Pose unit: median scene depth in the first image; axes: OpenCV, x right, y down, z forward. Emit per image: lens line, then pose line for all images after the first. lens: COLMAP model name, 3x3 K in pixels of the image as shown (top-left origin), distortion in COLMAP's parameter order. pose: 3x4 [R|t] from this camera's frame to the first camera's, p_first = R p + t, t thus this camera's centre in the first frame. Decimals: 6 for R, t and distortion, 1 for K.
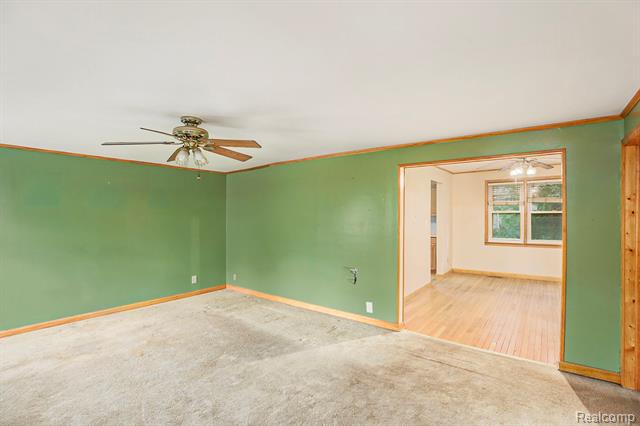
lens RADIAL K [[296.0, 0, 330.7], [0, 296.0, 211.4], [0, 0, 1]] dist [-0.021429, 0.000162]
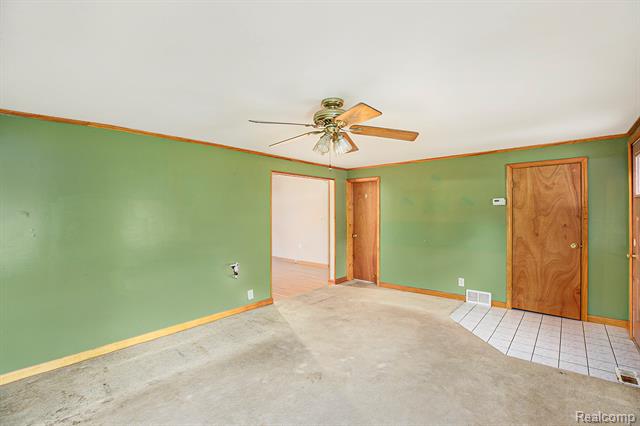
lens RADIAL K [[293.6, 0, 316.8], [0, 293.6, 205.9], [0, 0, 1]] dist [-0.001685, -0.000043]
pose [[0.089283, 0.017955, 0.995844, -1.000899], [-0.012366, 0.999780, -0.016917, 0.011700], [-0.995930, -0.010804, 0.089485, 0.702339]]
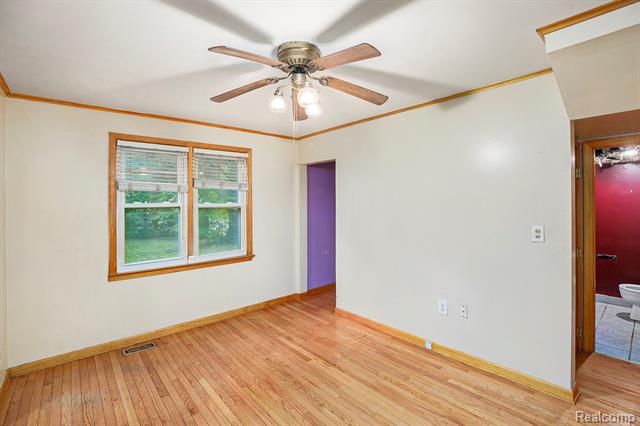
lens RADIAL K [[293.6, 0, 316.8], [0, 293.6, 205.9], [0, 0, 1]] dist [-0.001685, -0.000043]
pose [[0.210825, -0.005297, 0.977510, 0.321198], [0.006087, 0.999973, 0.004106, 0.005321], [-0.977505, 0.005084, 0.210851, 1.165727]]
